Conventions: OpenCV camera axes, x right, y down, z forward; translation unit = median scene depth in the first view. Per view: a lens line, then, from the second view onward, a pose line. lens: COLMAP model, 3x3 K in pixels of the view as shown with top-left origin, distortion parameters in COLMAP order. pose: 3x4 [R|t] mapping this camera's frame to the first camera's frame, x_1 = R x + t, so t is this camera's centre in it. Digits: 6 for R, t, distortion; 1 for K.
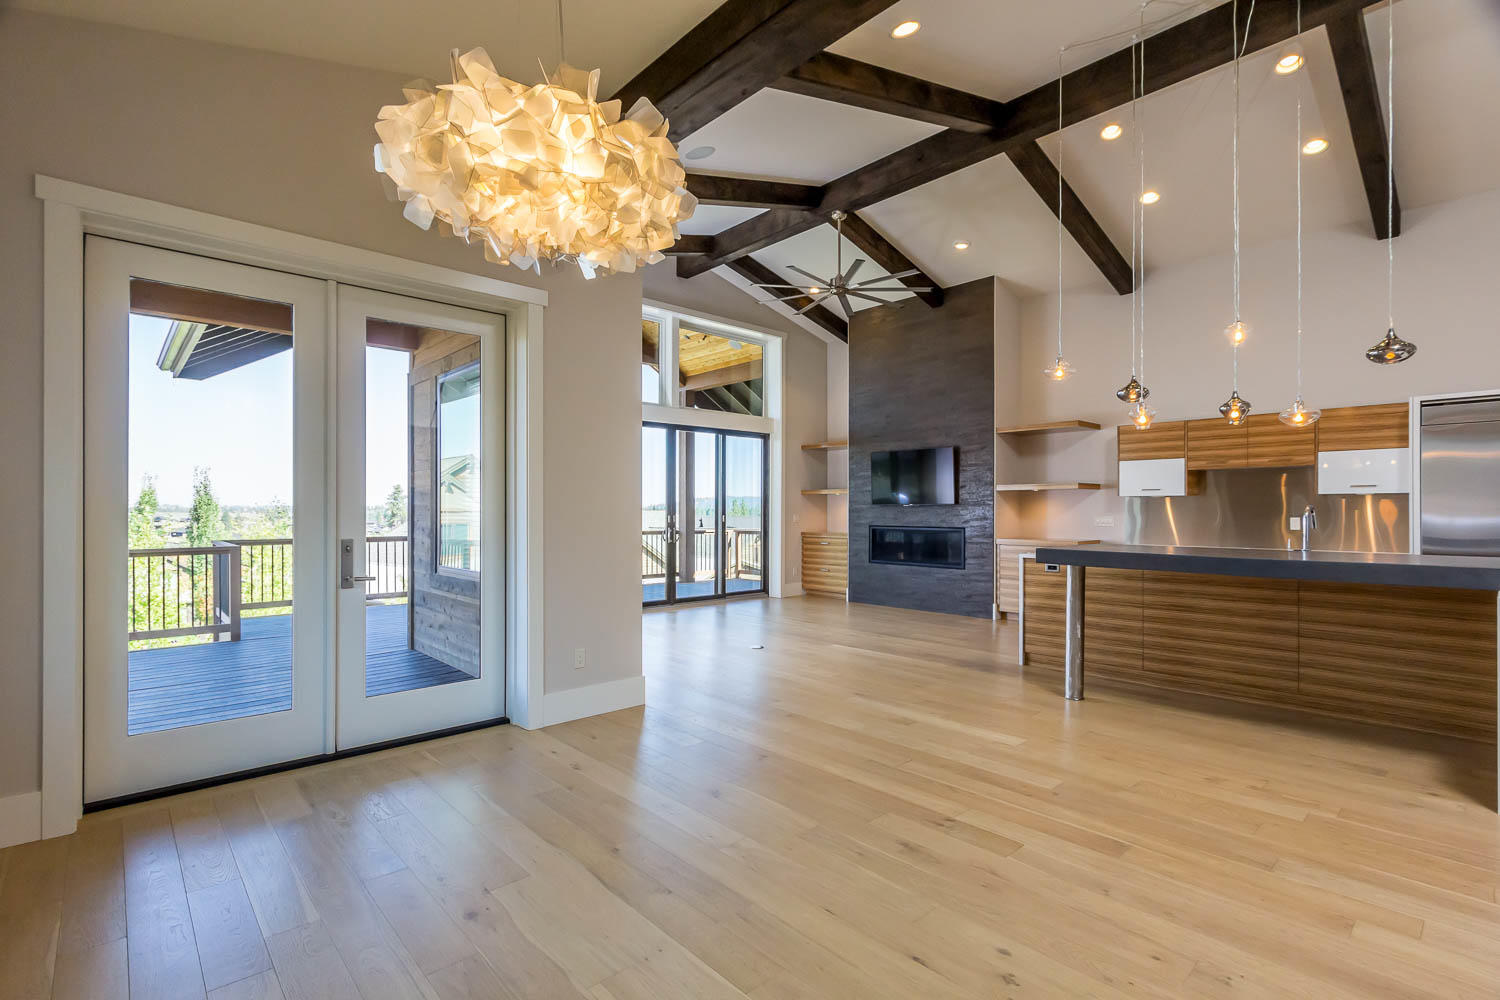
lens RADIAL K [[689.4, 0, 753.4], [0, 689.4, 504.3], [0, 0, 1]] dist [-0.002529, -0.000372]
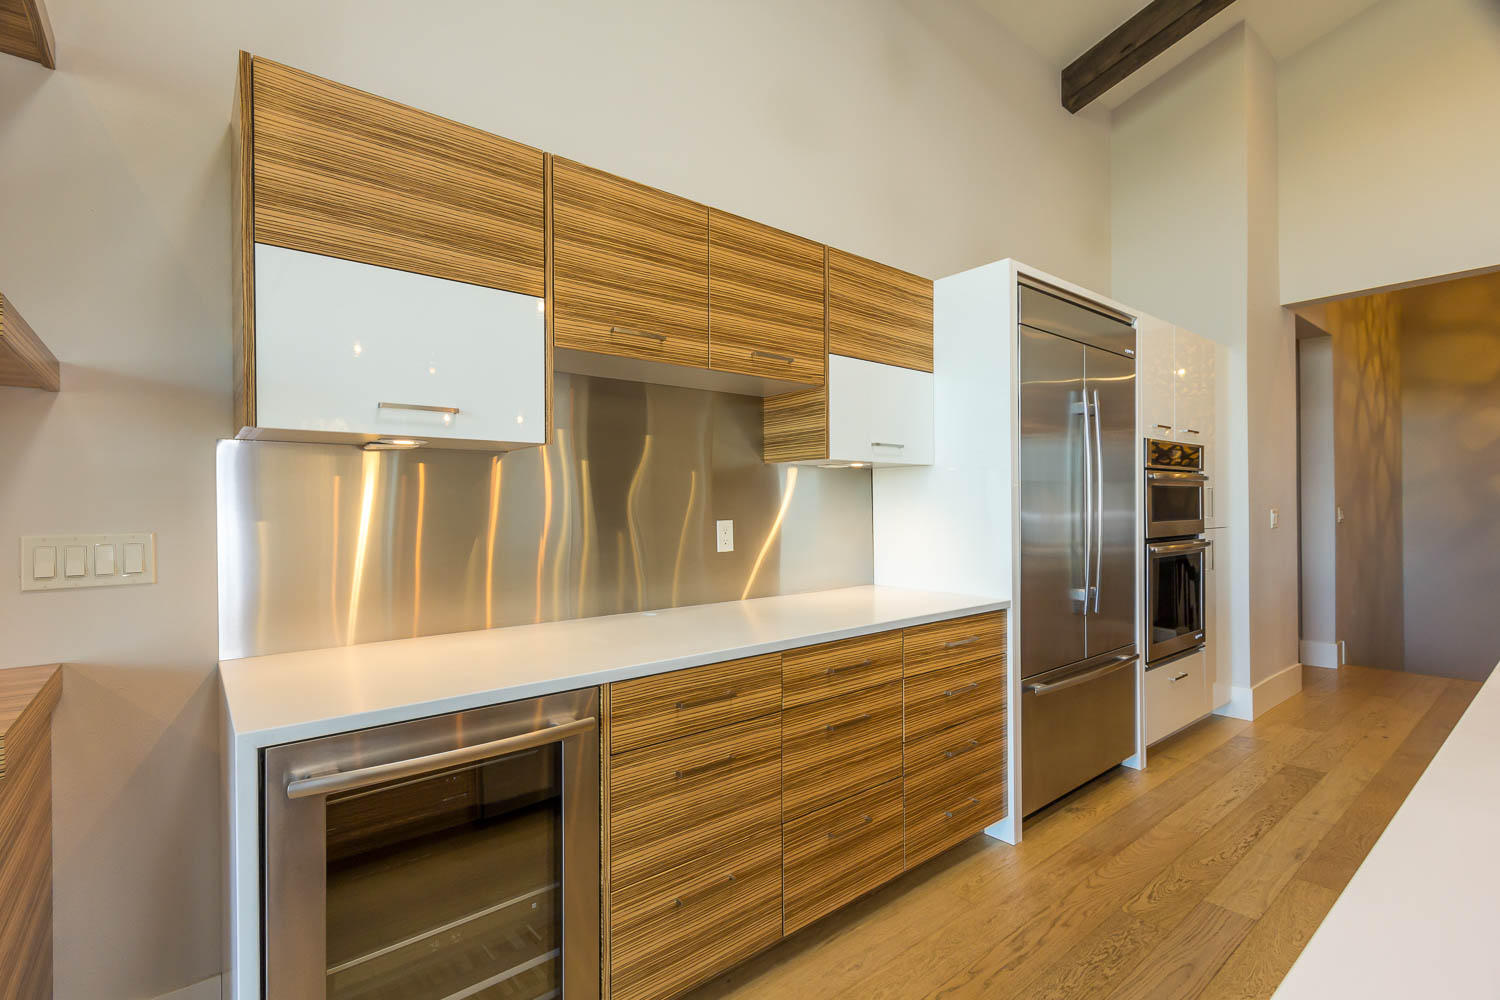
lens RADIAL K [[714.3, 0, 754.9], [0, 714.3, 500.0], [0, 0, 1]] dist [0.000406, -0.000538]
pose [[0.049651, 0.005001, 0.998754, 0.408190], [-0.001350, 0.999987, -0.004940, 0.010113], [-0.998766, -0.001103, 0.049657, 1.015732]]
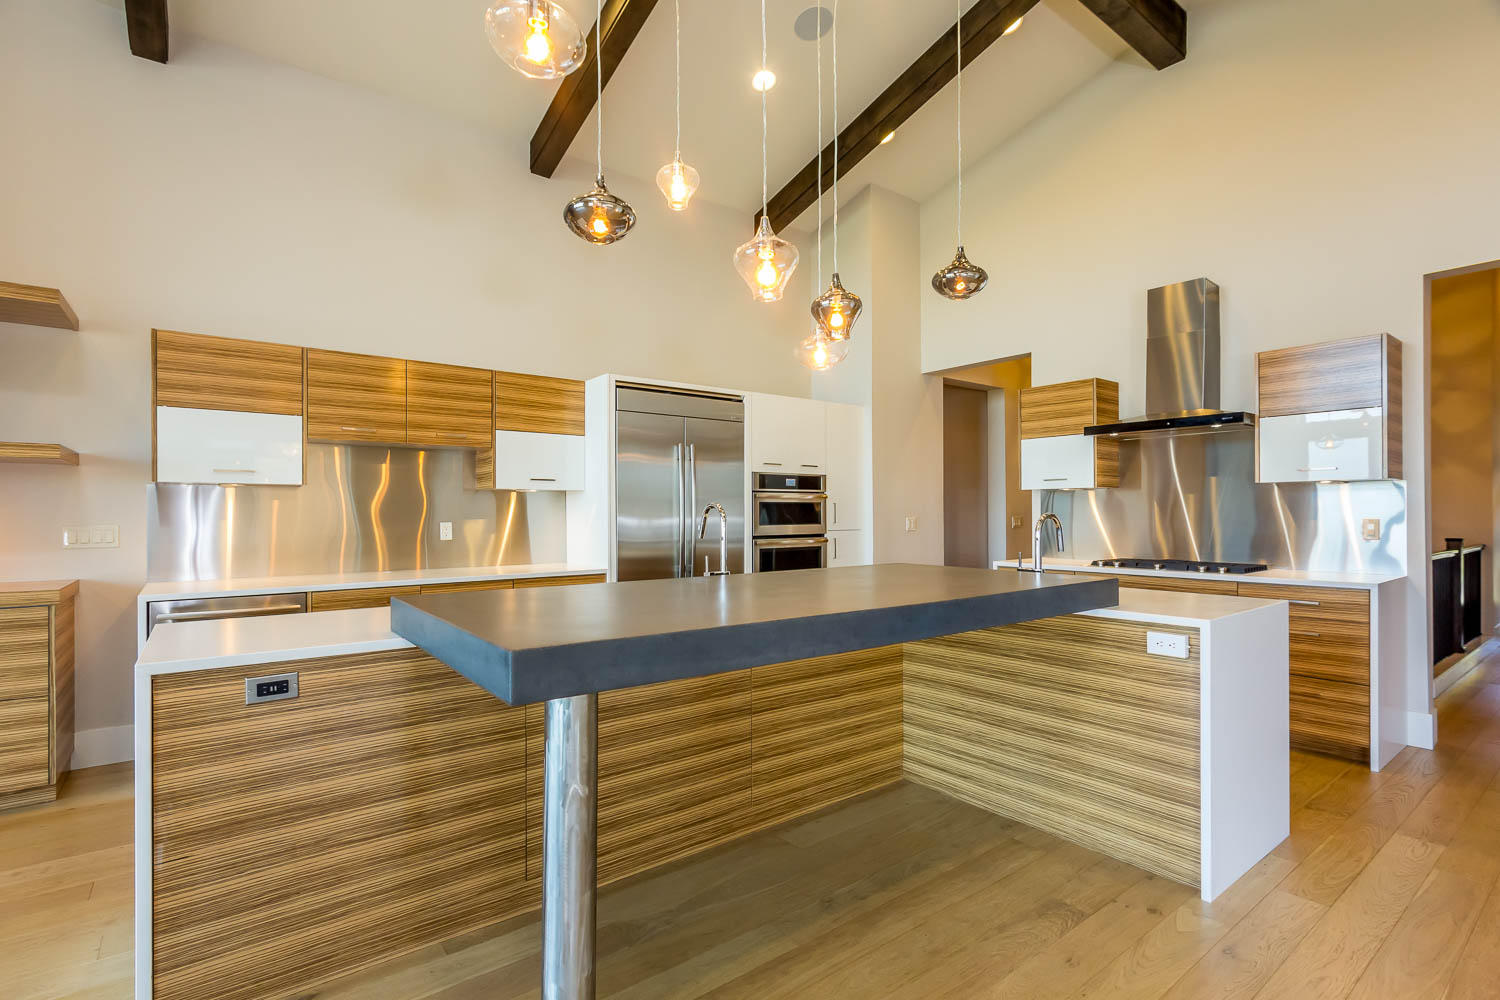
lens RADIAL K [[714.3, 0, 749.0], [0, 714.3, 508.5], [0, 0, 1]] dist [0.000406, -0.000538]
pose [[0.095958, 0.004926, 0.995373, 0.108615], [-0.004786, 0.999978, -0.004487, 0.007673], [-0.995374, -0.004333, 0.095979, 0.662359]]
